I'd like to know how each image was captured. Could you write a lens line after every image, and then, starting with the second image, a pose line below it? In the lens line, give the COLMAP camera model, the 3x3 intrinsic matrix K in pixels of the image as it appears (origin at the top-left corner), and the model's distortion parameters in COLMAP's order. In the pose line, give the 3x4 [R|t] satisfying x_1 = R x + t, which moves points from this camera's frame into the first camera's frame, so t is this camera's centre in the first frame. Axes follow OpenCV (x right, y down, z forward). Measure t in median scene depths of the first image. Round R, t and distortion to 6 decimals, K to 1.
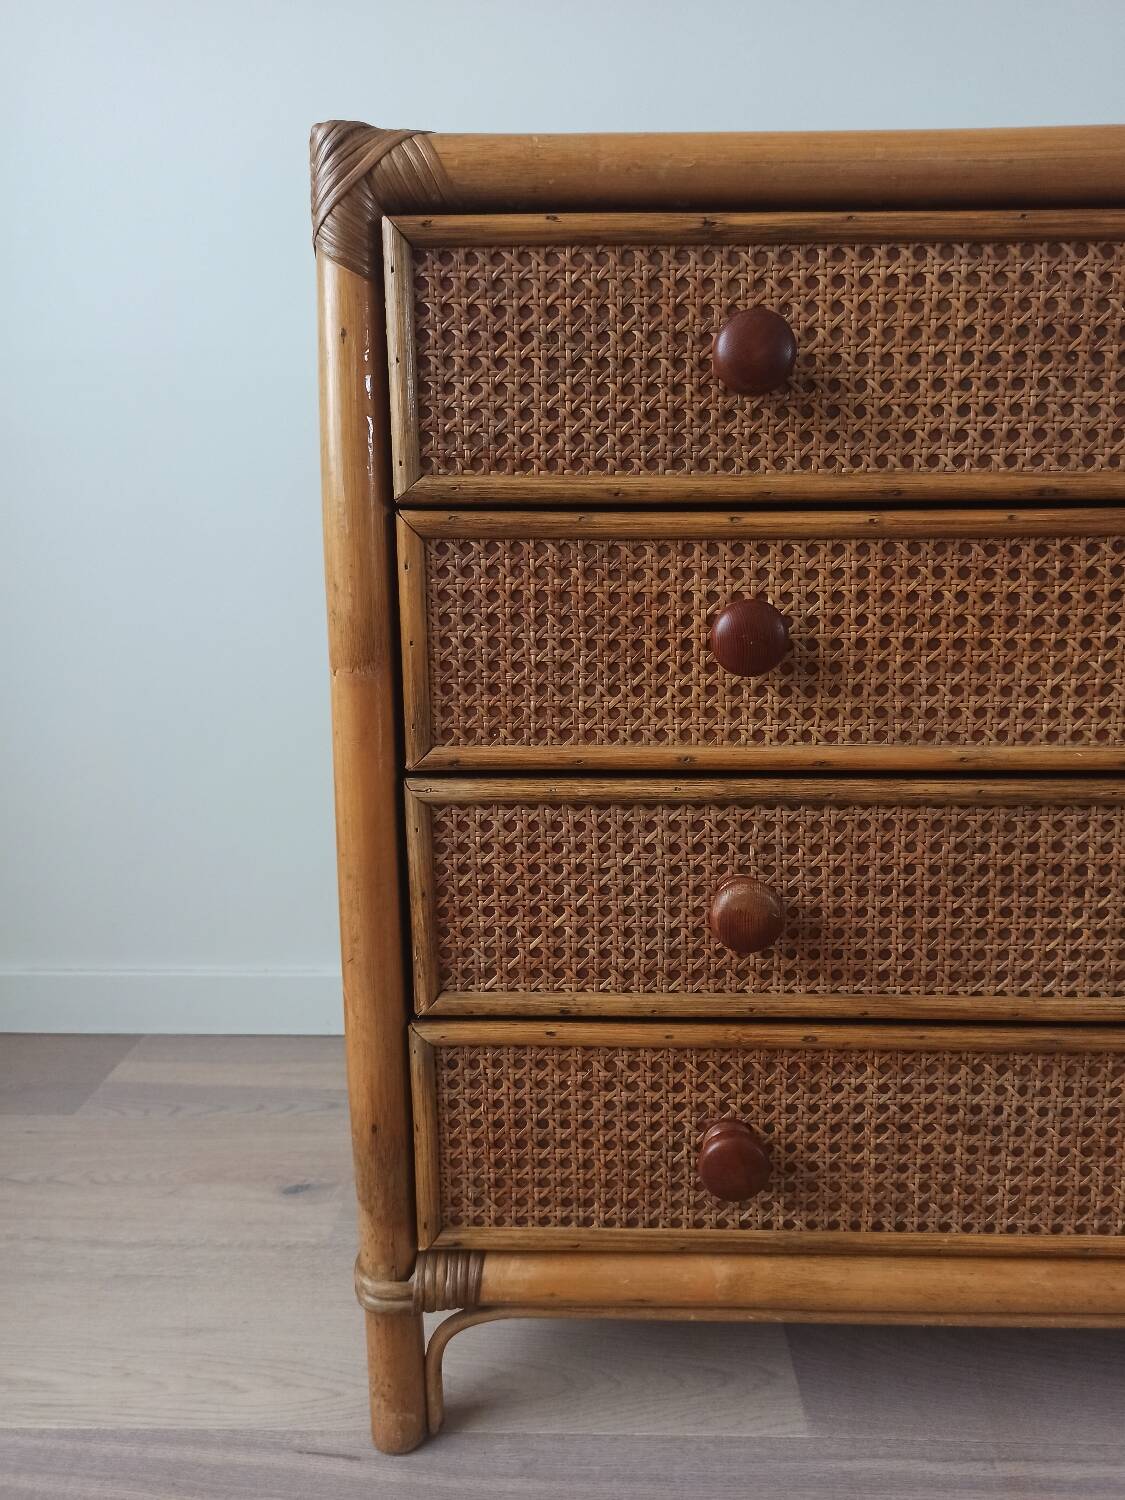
lens RADIAL K [[1125.1, 0, 563.3], [0, 1125.1, 754.6], [0, 0, 1]] dist [0.056167, -0.060498]
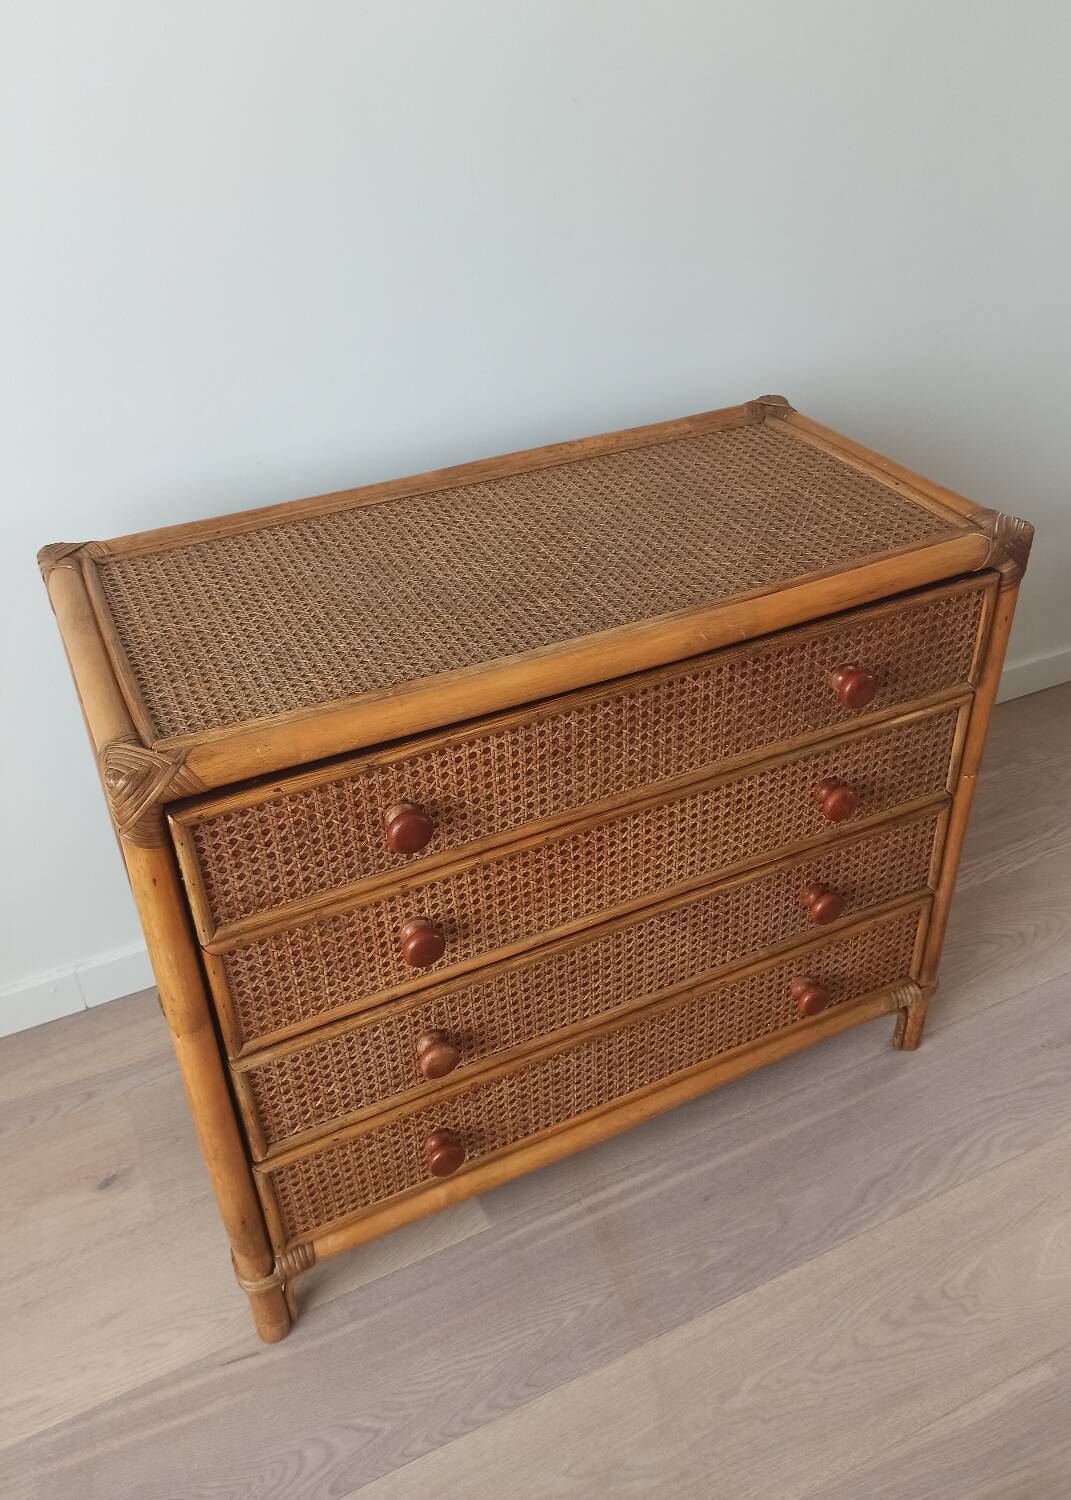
lens RADIAL K [[1218.7, 0, 518.8], [0, 1218.7, 683.5], [0, 0, 1]] dist [0.065188, -0.075864]
pose [[0.895121, -0.265770, 0.357944, -0.258856], [0.119256, 0.916366, 0.382166, -1.123105], [-0.429576, -0.299398, 0.851954, -0.527041]]
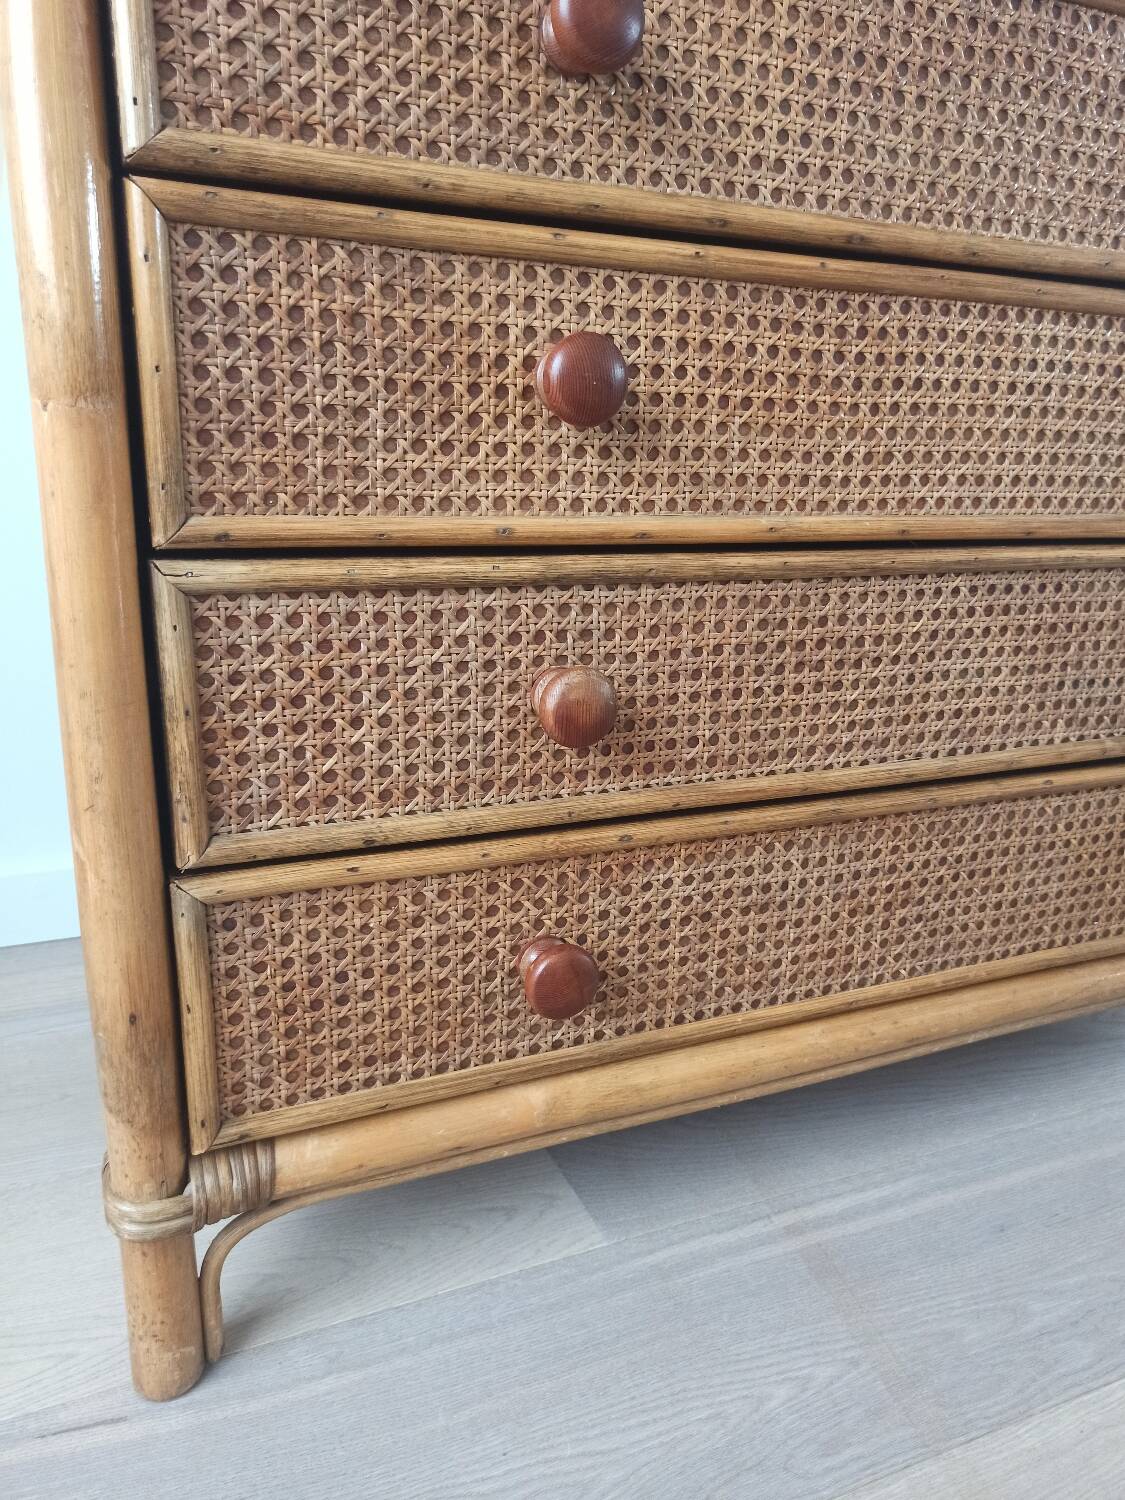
lens RADIAL K [[1125.1, 0, 567.9], [0, 1125.1, 751.7], [0, 0, 1]] dist [0.056167, -0.060498]
pose [[0.903061, -0.085959, 0.420823, -0.223879], [0.044538, 0.993228, 0.107303, 0.081073], [-0.427197, -0.078159, 0.900774, 0.191815]]
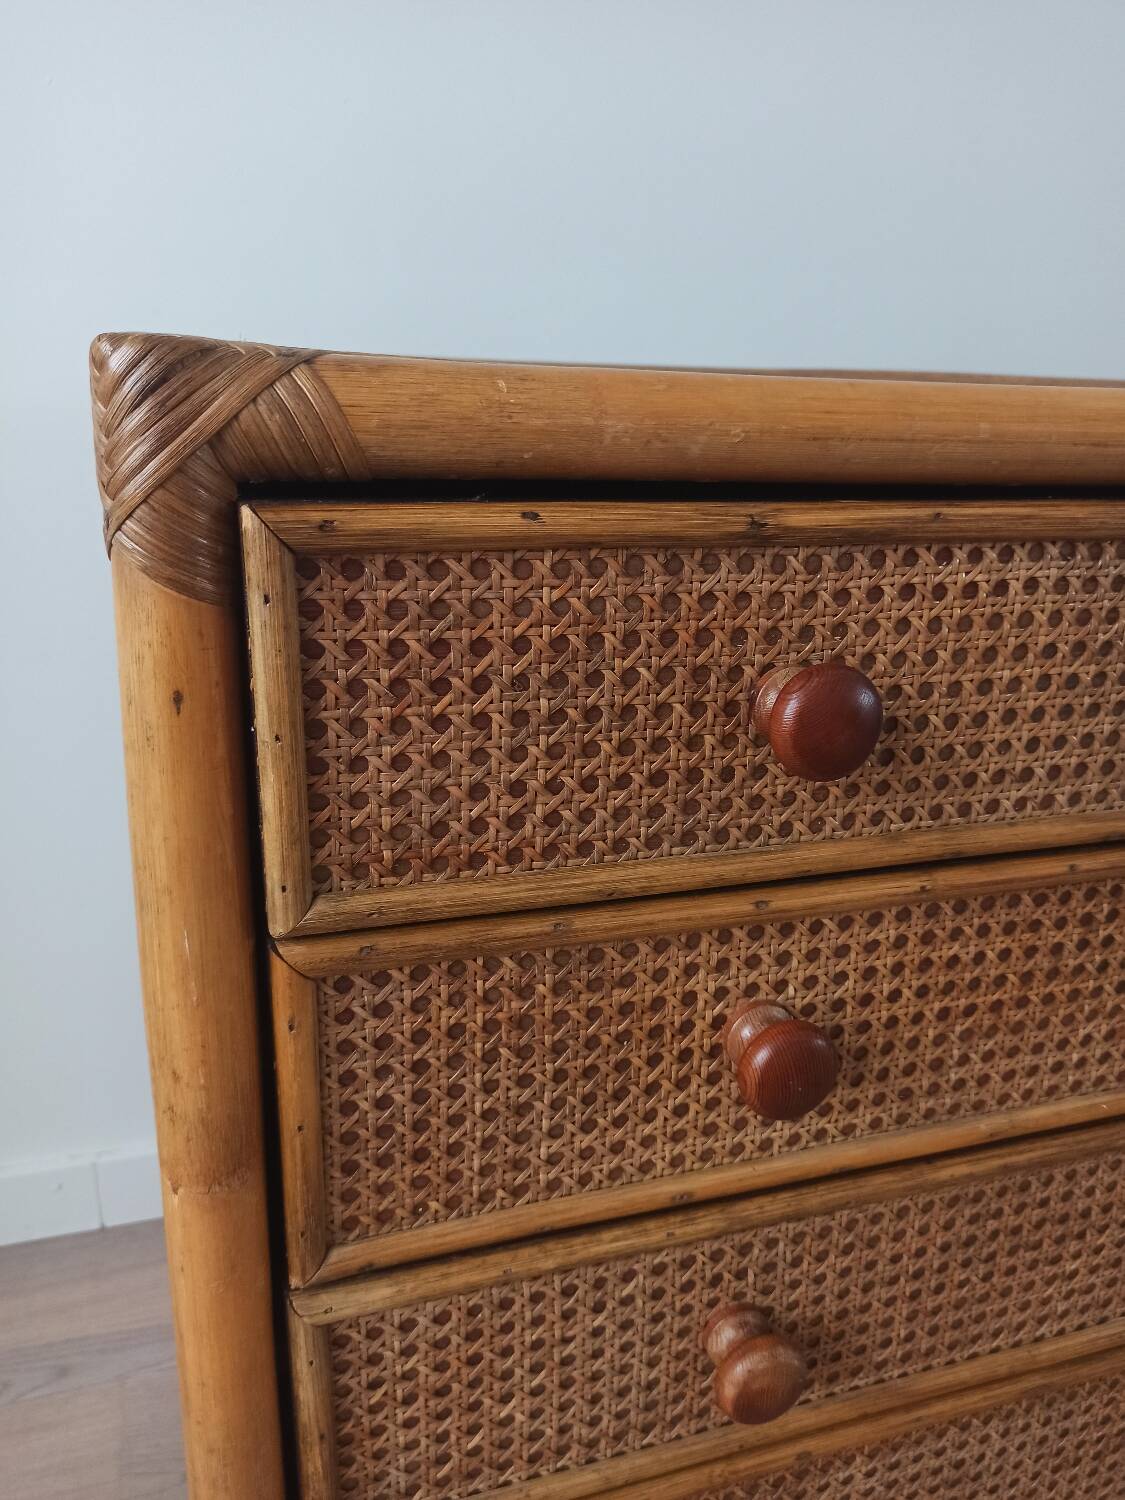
lens RADIAL K [[1125.1, 0, 561.9], [0, 1125.1, 754.2], [0, 0, 1]] dist [0.056167, -0.060498]
pose [[0.943209, -0.074348, 0.323772, -0.185161], [0.029472, 0.989518, 0.141368, -0.391768], [-0.330889, -0.123797, 0.935514, 0.366261]]
